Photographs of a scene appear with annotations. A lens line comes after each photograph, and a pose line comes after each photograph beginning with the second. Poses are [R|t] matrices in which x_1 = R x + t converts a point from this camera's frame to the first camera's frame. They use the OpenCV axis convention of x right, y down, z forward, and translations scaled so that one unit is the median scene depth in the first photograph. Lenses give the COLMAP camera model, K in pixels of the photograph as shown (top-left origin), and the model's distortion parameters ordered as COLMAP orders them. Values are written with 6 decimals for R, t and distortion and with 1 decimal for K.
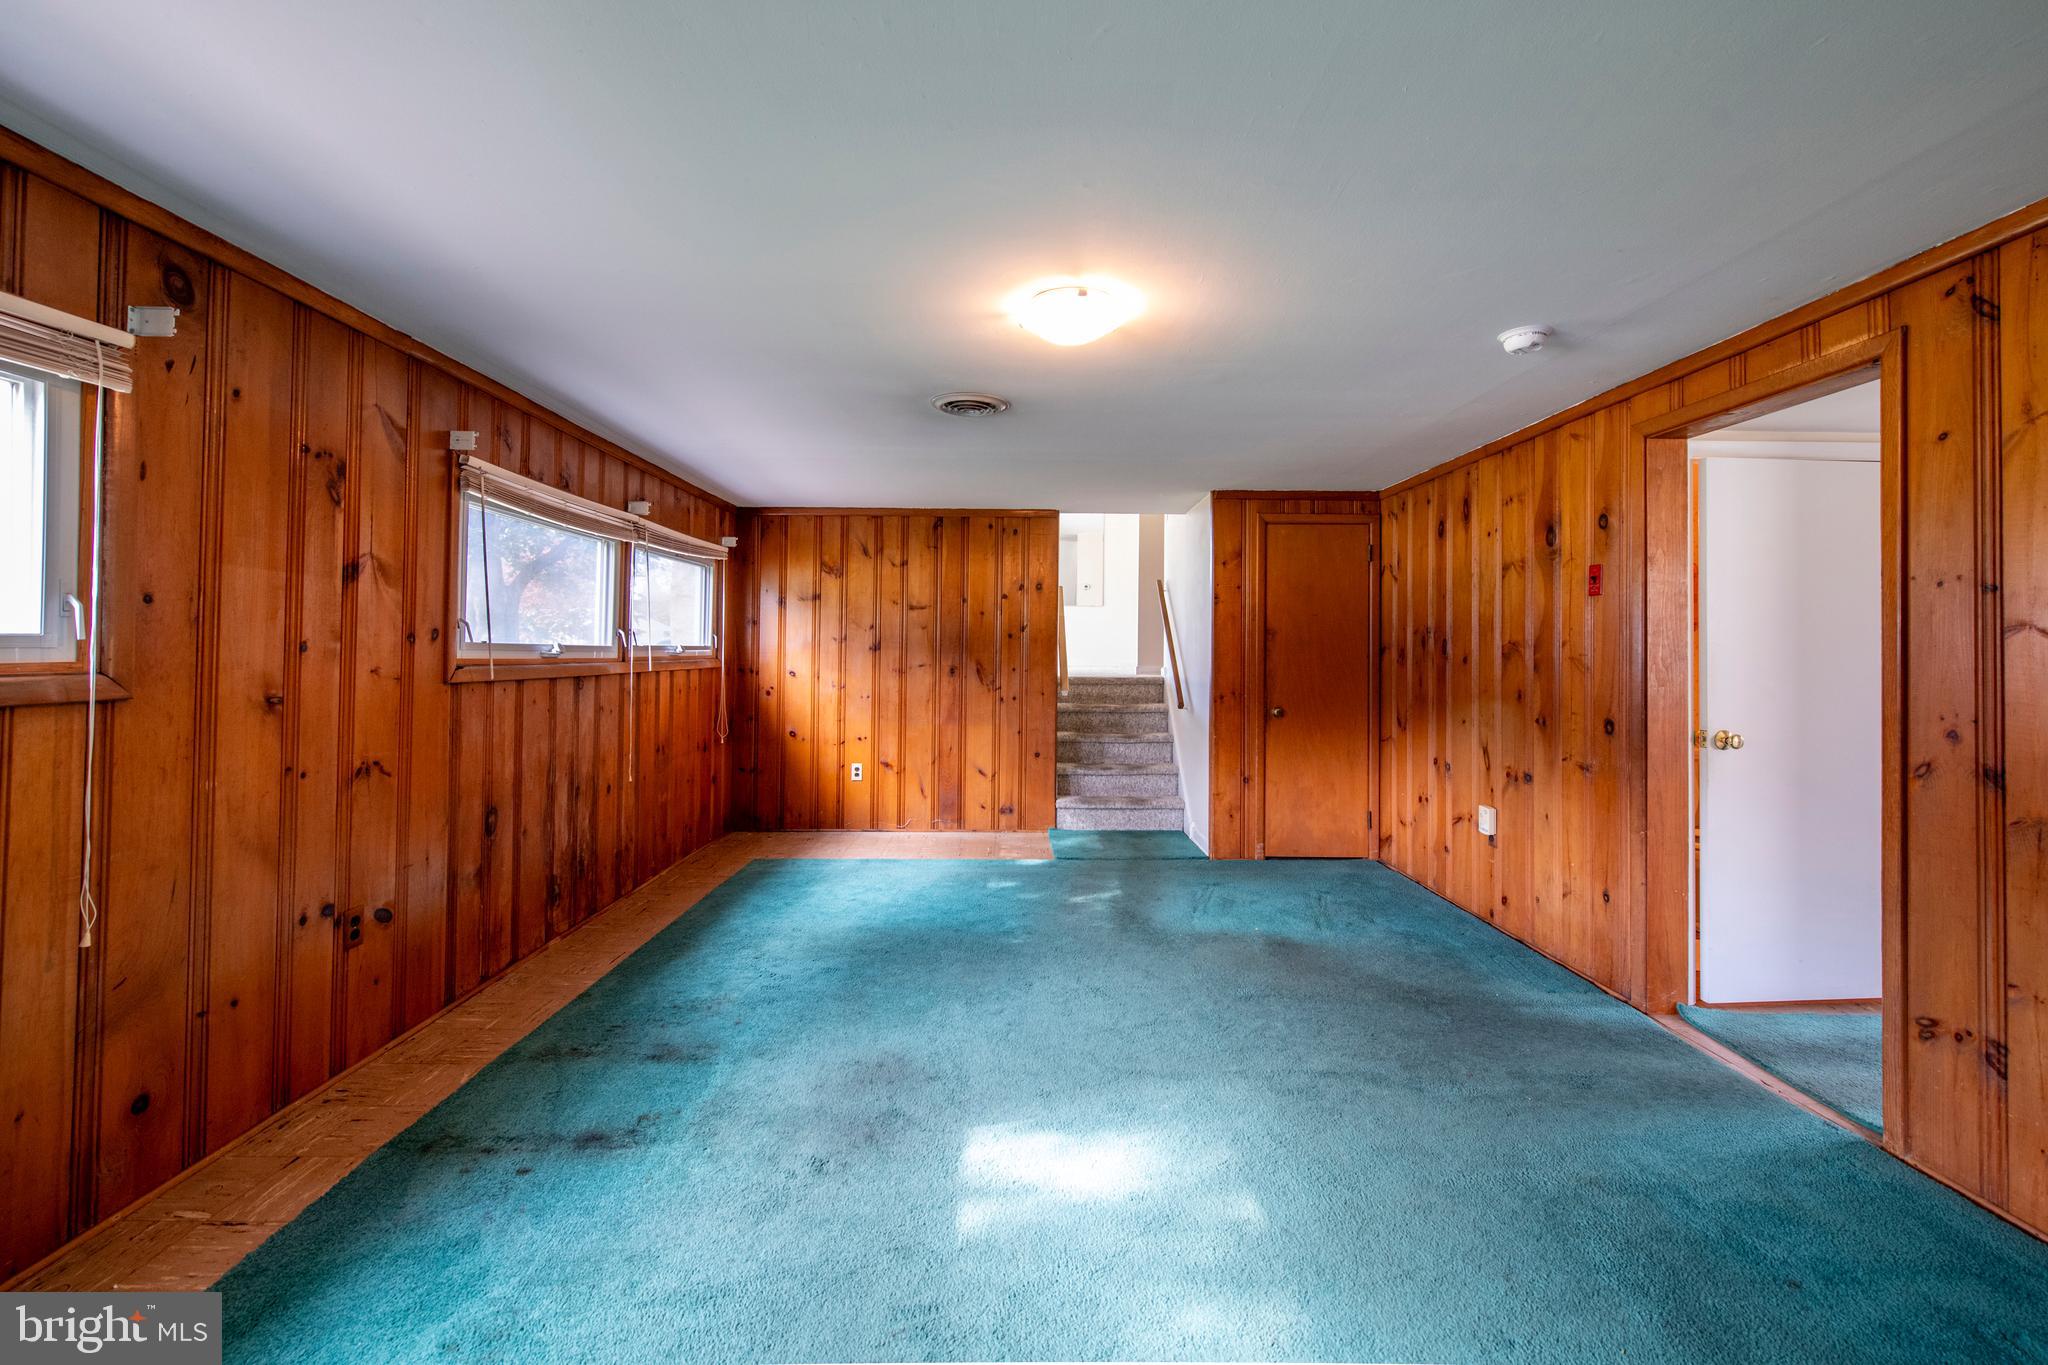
lens RADIAL K [[815.3, 0, 1031.0], [0, 815.3, 638.5], [0, 0, 1]] dist [-0.004291, -0.003045]
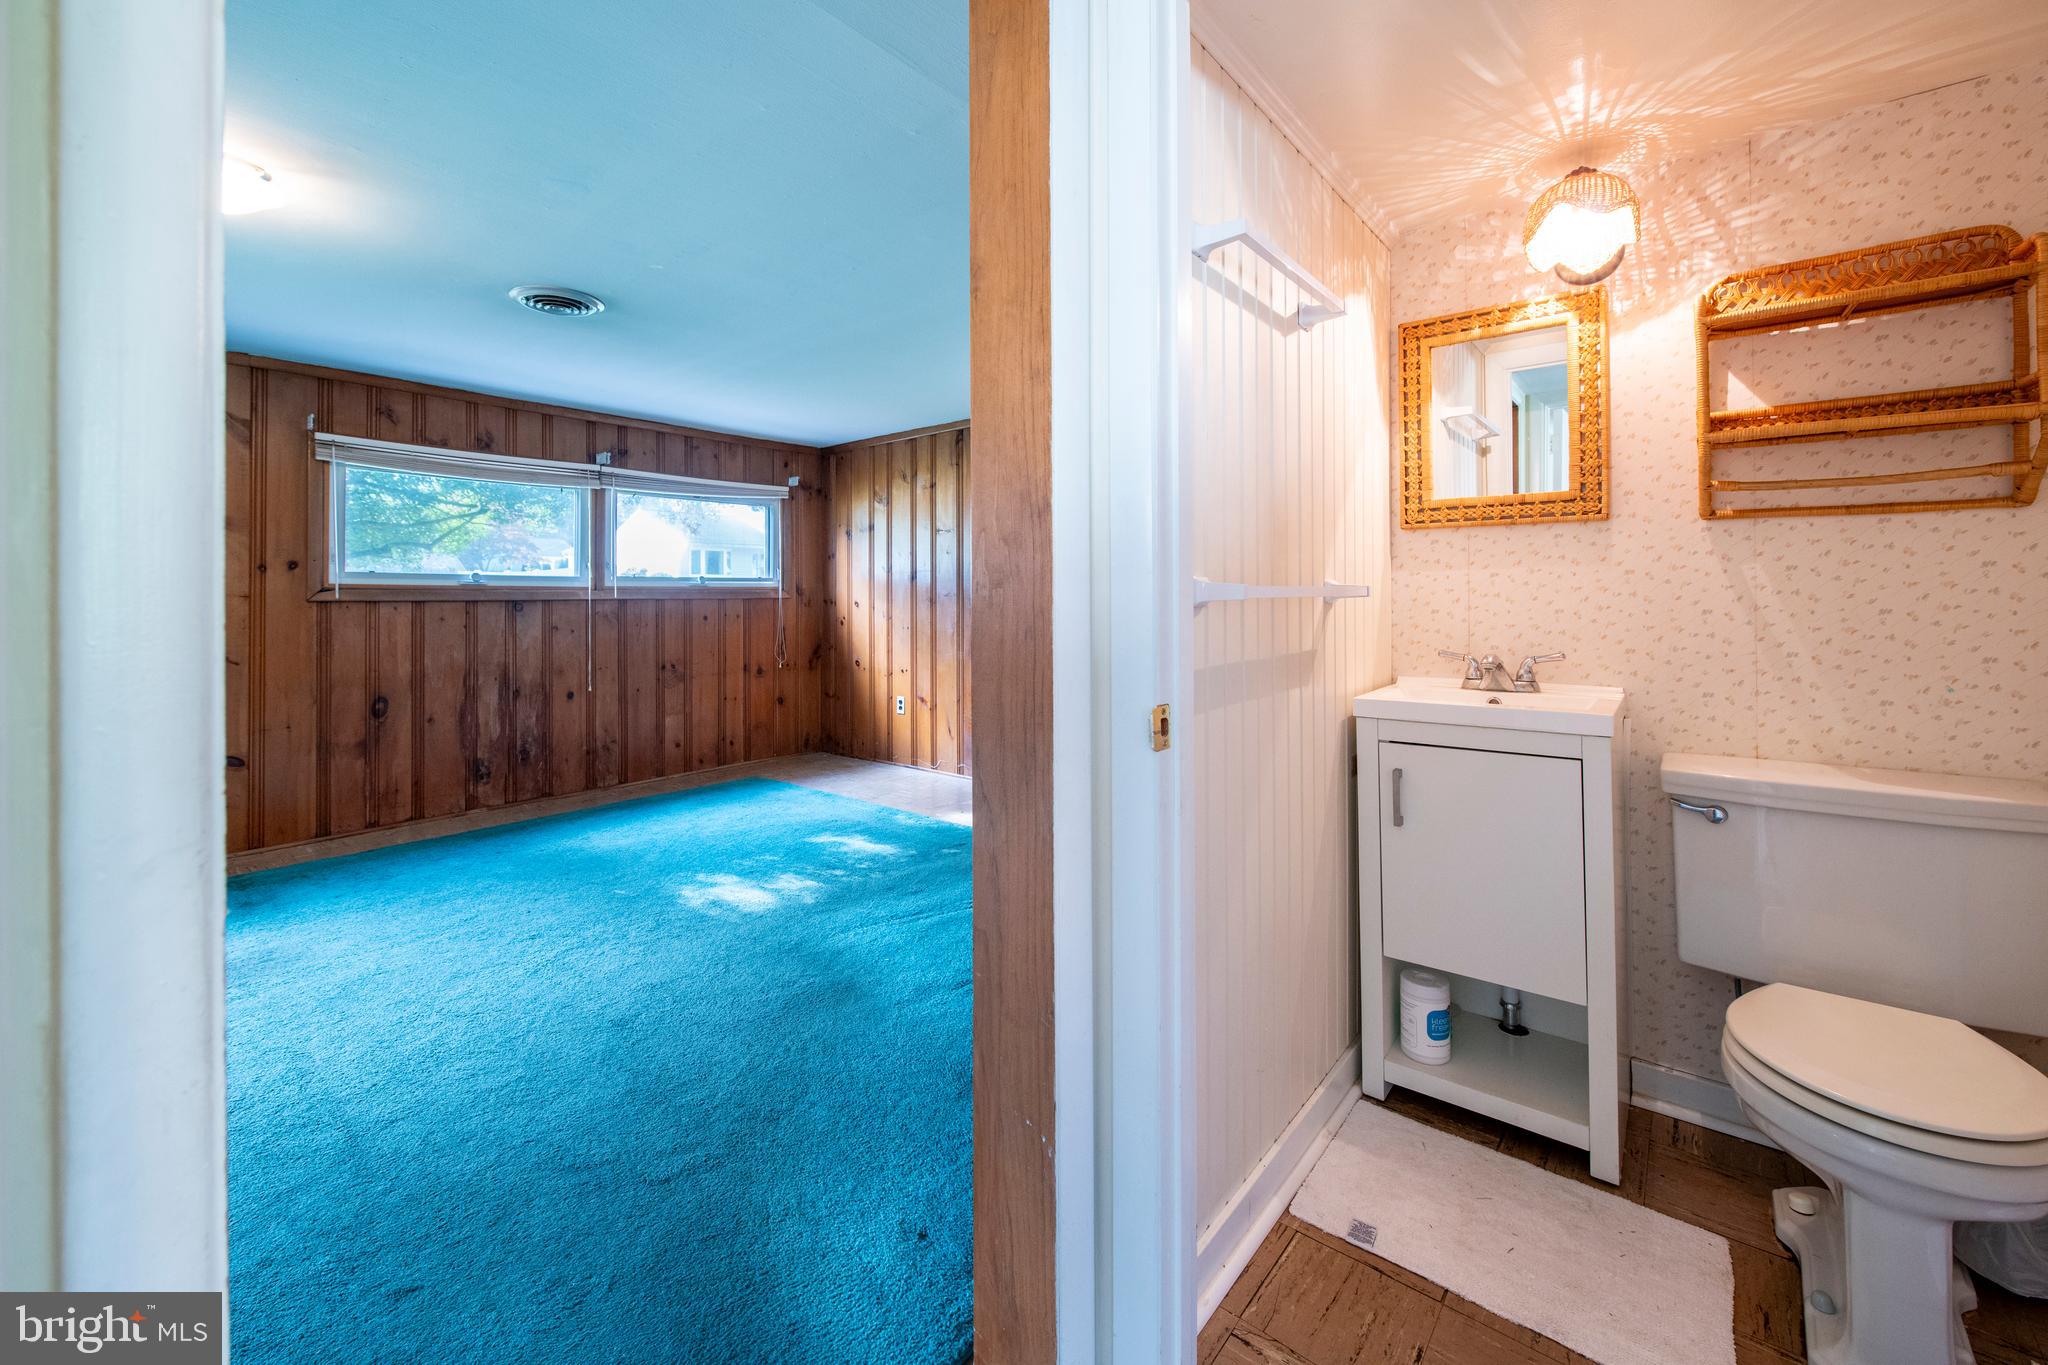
lens RADIAL K [[815.3, 0, 1034.6], [0, 815.3, 589.7], [0, 0, 1]] dist [-0.004291, -0.003045]
pose [[0.768739, -0.014279, -0.639403, 0.911101], [0.019548, 0.999808, 0.001175, 0.048003], [0.639264, -0.013402, 0.768871, 0.609162]]
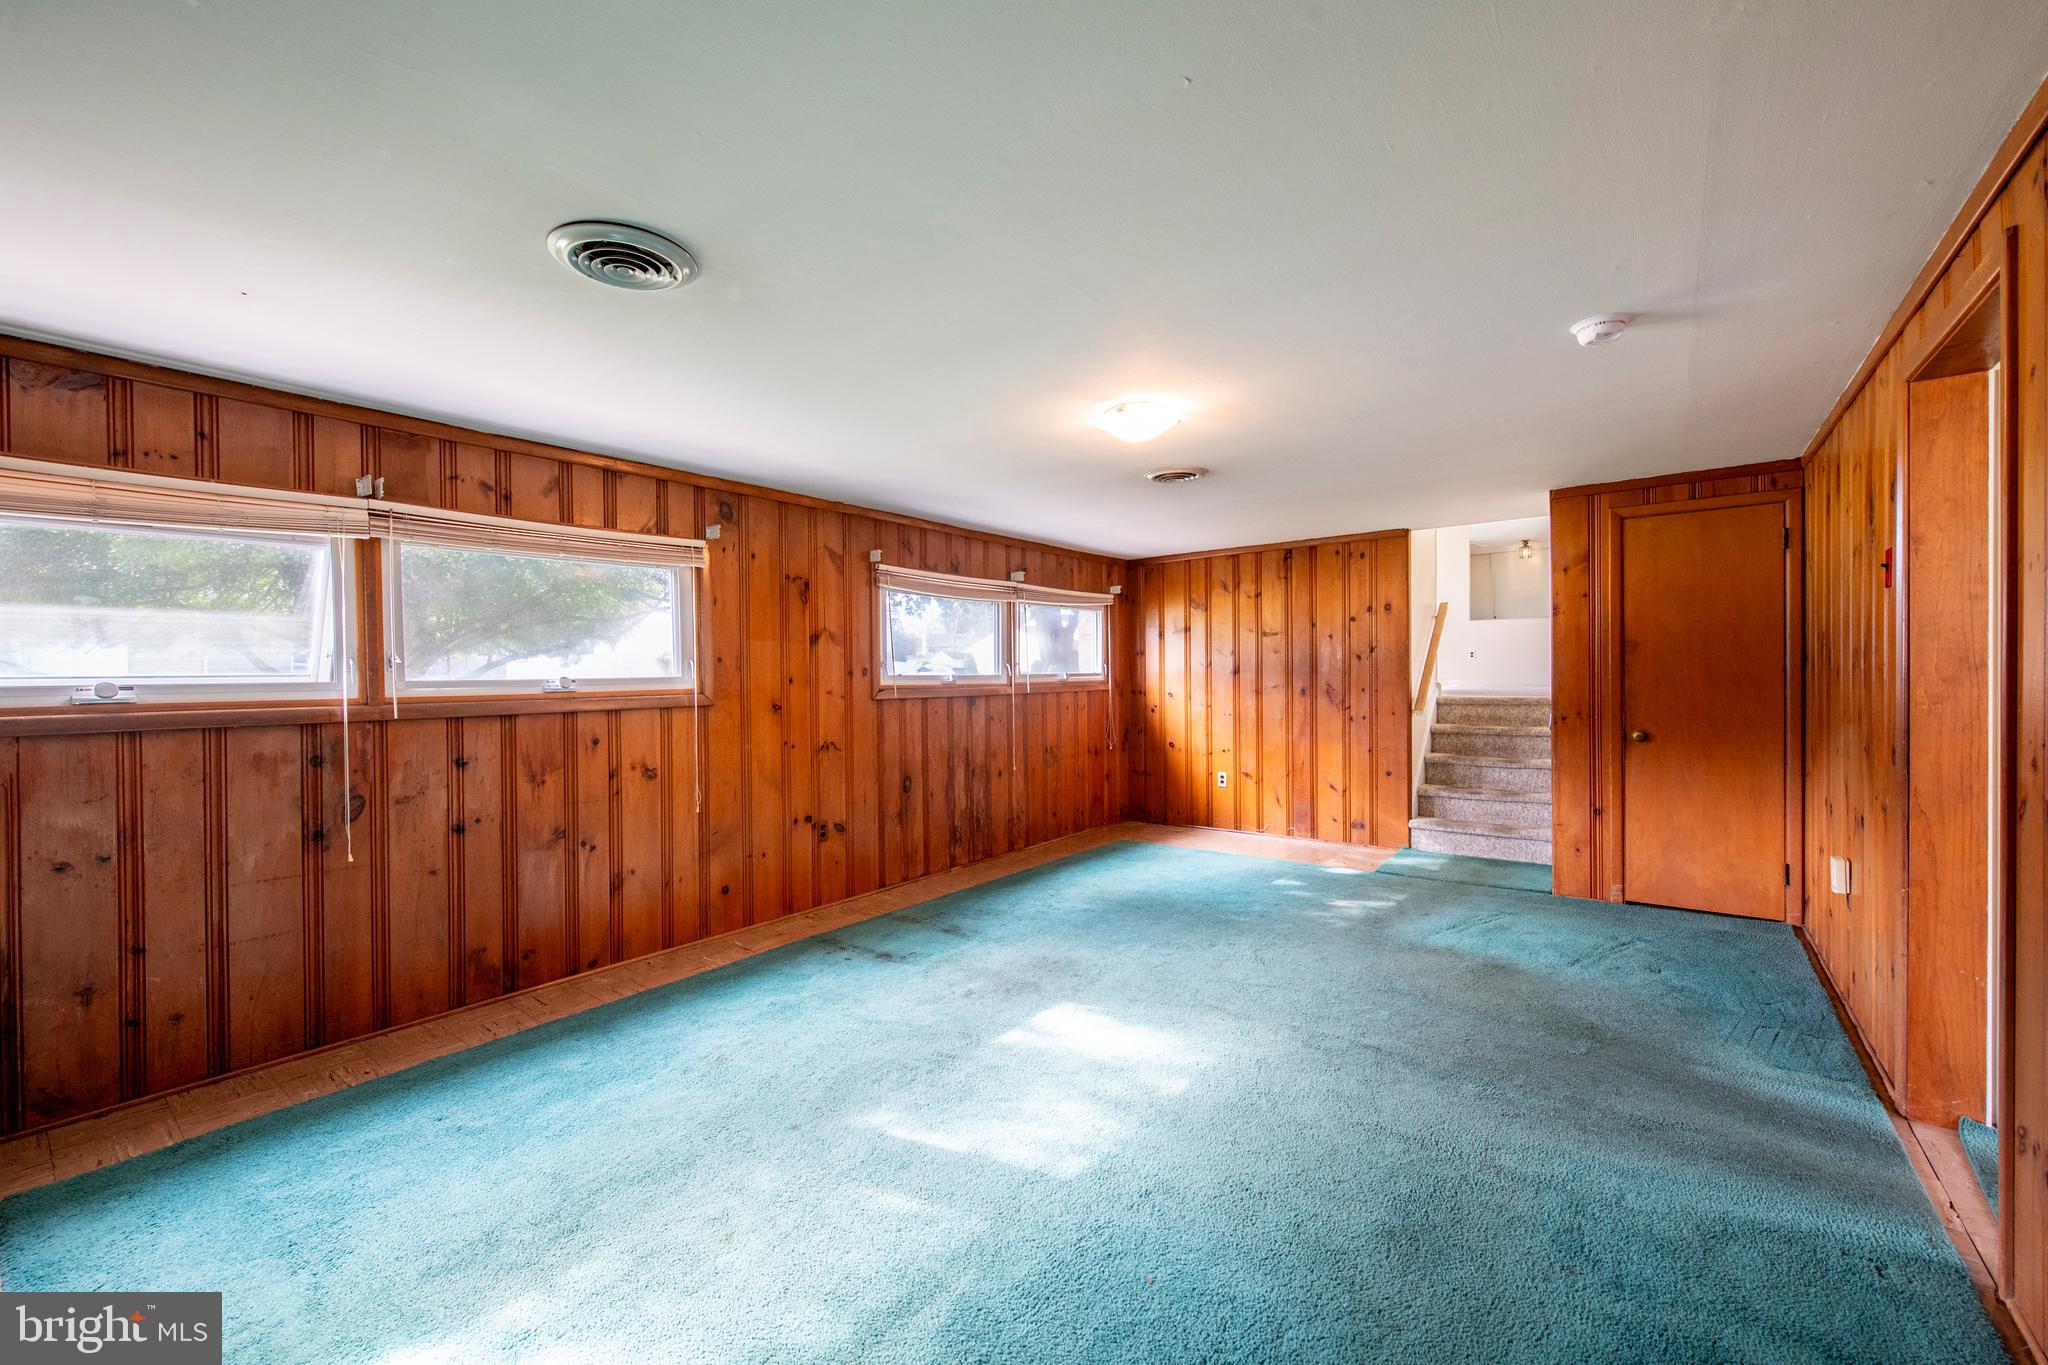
lens RADIAL K [[815.3, 0, 1041.3], [0, 815.3, 683.2], [0, 0, 1]] dist [-0.004291, -0.003045]
pose [[0.785793, -0.012900, -0.618356, 0.513362], [0.028997, 0.999451, 0.015999, 0.002710], [0.617810, -0.030503, 0.785736, -0.103690]]
